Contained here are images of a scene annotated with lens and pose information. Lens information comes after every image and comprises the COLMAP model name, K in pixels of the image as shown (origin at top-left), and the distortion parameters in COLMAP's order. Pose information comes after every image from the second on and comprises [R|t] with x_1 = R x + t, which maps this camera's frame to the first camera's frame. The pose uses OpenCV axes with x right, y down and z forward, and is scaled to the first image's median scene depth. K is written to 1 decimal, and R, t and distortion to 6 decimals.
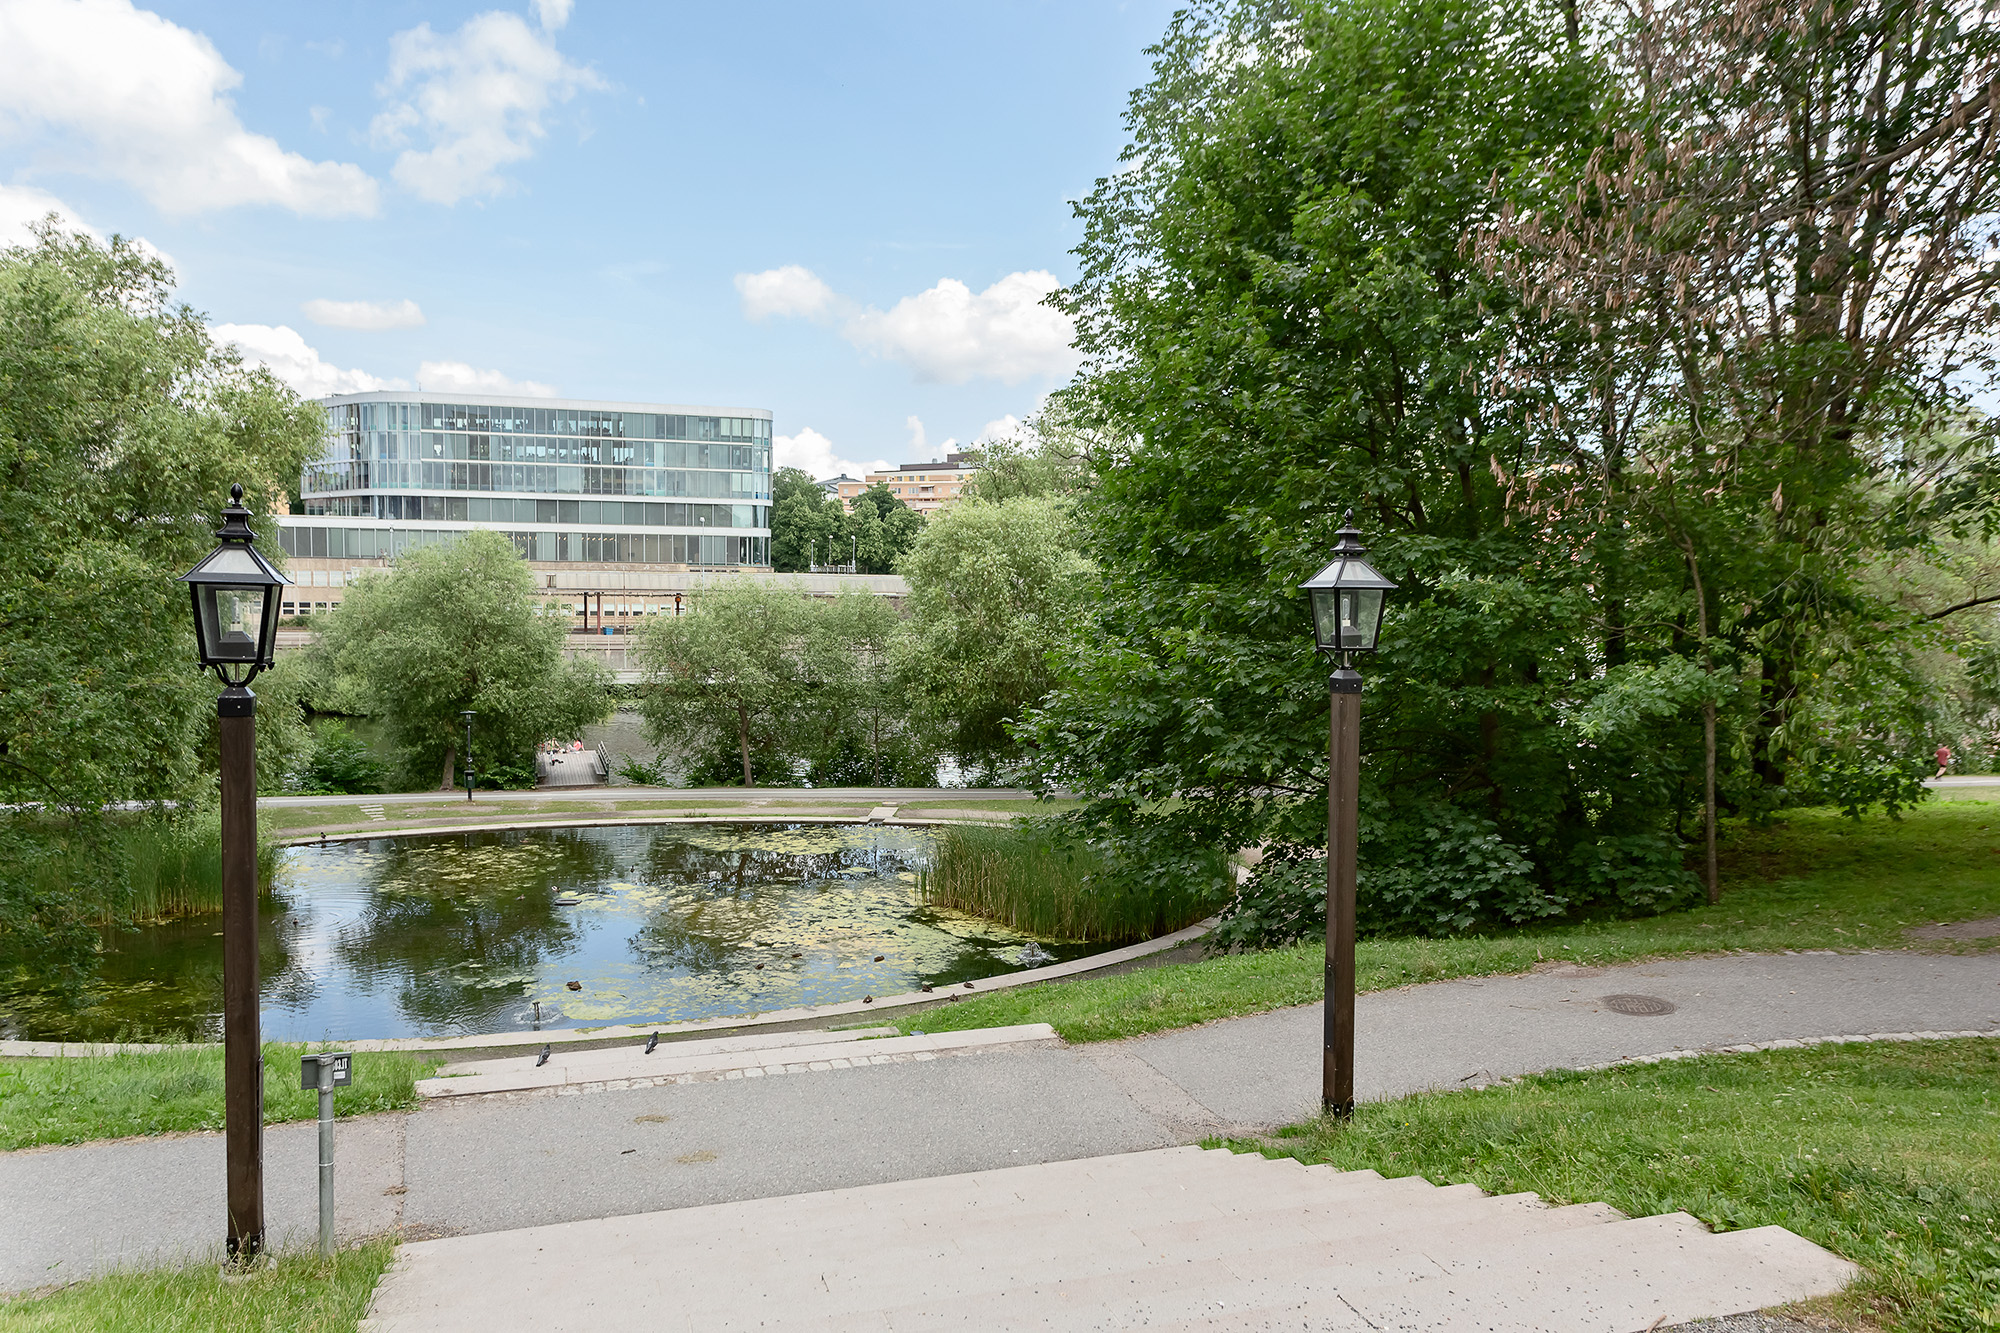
lens RADIAL K [[1474.7, 0, 1000.8], [0, 1474.7, 656.3], [0, 0, 1]] dist [0.005412, 0.001248]
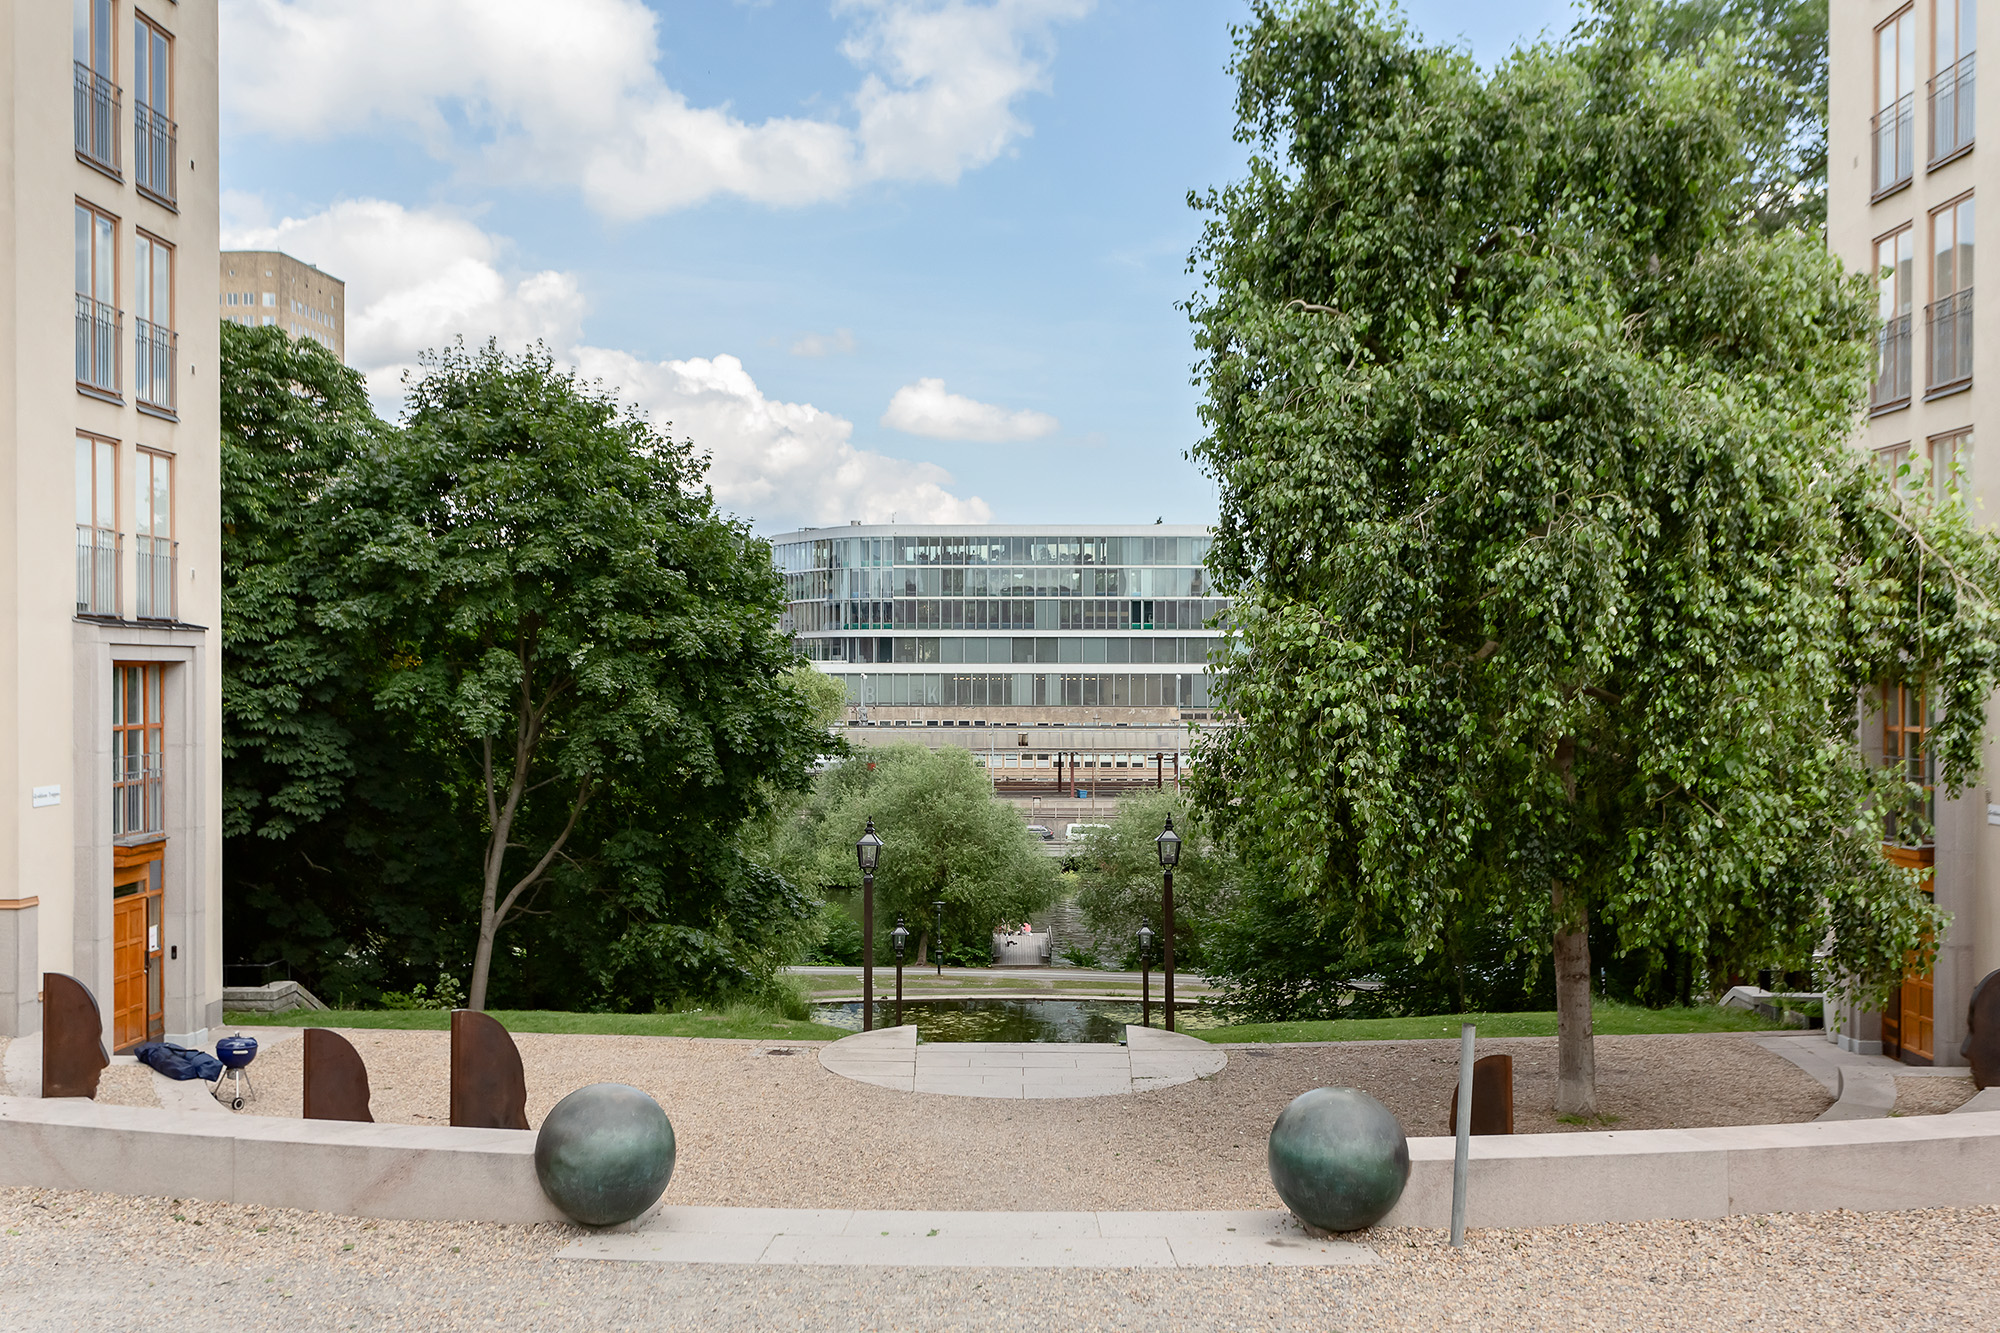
lens RADIAL K [[2105.7, 0, 997.7], [0, 2105.7, 670.1], [0, 0, 1]] dist [0.003620, 0.000000]
pose [[0.949779, -0.006281, -0.312857, 0.208099], [-0.010087, 0.998664, -0.050672, -0.059204], [0.312758, 0.051283, 0.948448, -0.580391]]
